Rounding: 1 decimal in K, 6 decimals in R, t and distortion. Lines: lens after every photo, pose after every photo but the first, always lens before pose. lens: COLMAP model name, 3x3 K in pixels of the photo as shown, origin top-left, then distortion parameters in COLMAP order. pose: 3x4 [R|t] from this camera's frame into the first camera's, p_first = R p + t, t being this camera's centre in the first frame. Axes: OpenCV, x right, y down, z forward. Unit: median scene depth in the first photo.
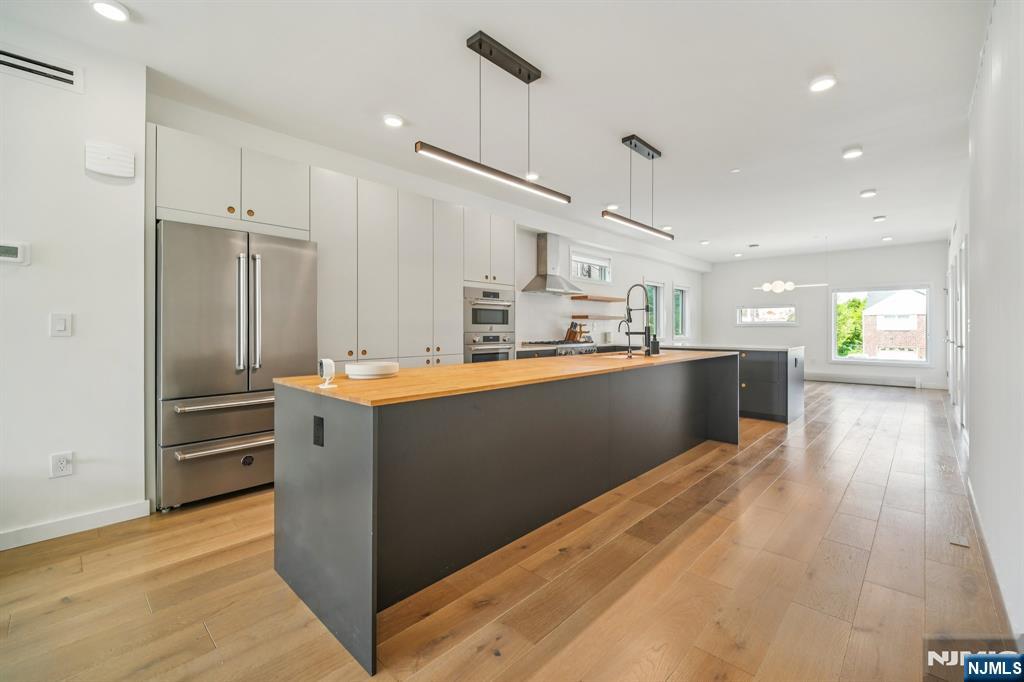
lens RADIAL K [[433.2, 0, 517.4], [0, 433.2, 326.1], [0, 0, 1]] dist [0.015254, -0.000329]
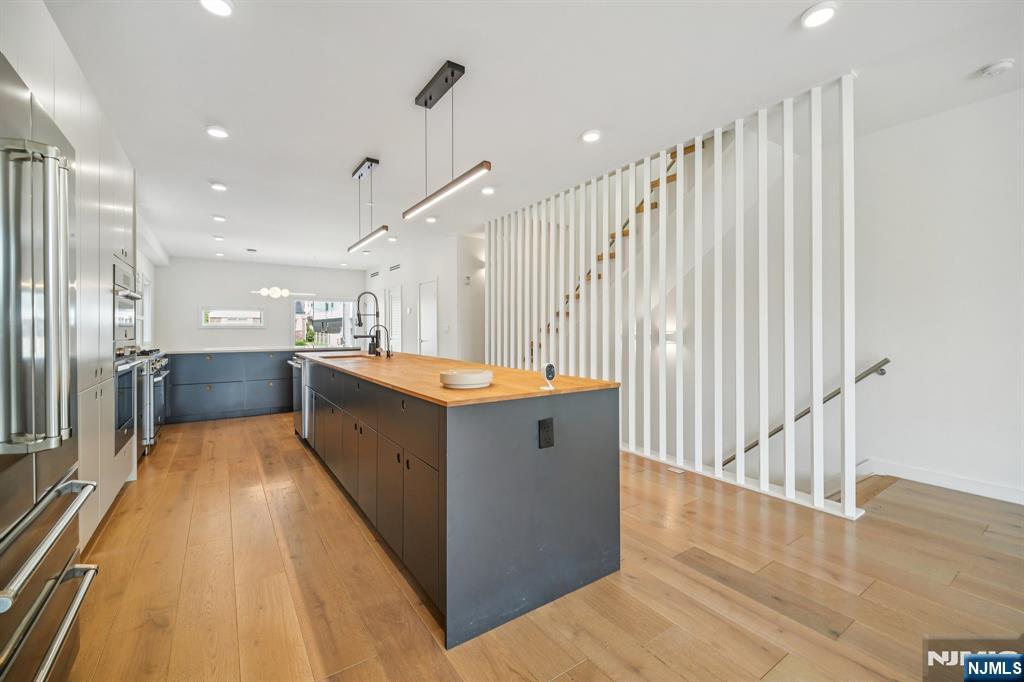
lens RADIAL K [[424.3, 0, 513.8], [0, 424.3, 330.6], [0, 0, 1]] dist [0.017091, -0.013527]
pose [[0.218366, -0.006143, 0.975848, -0.554275], [-0.001542, 0.999977, 0.006640, -0.004675], [-0.975866, -0.002955, 0.218351, 0.318525]]
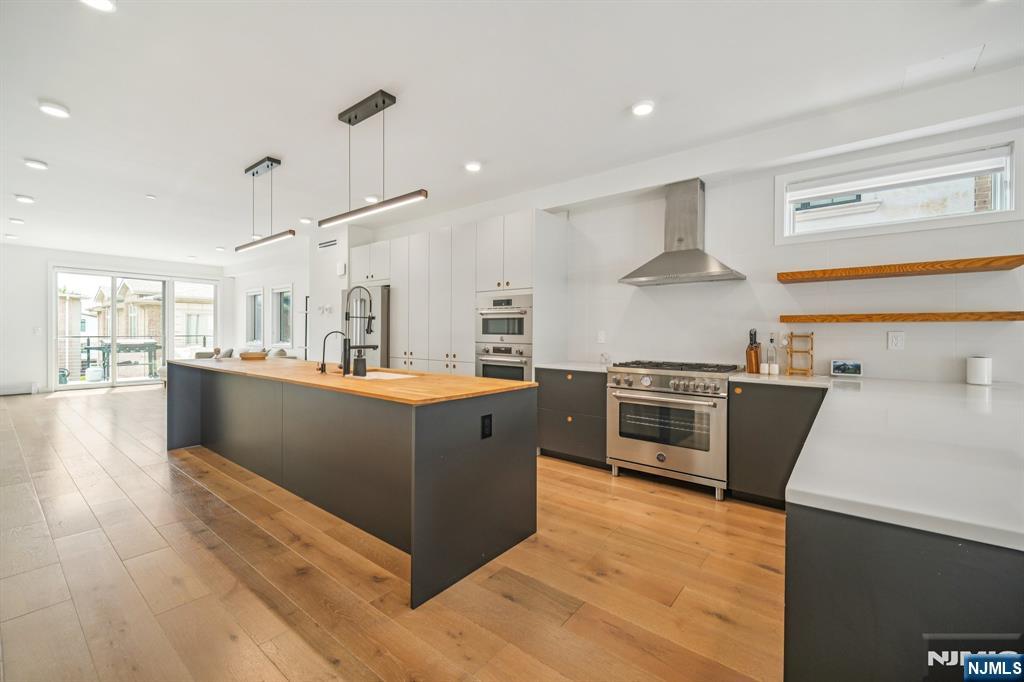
lens RADIAL K [[422.4, 0, 510.3], [0, 422.4, 337.7], [0, 0, 1]] dist [0.017759, -0.012648]
pose [[0.076929, 0.012773, -0.996955, 0.854228], [-0.002032, 0.999918, 0.012654, -0.008987], [0.997035, 0.001052, 0.076948, 0.964150]]
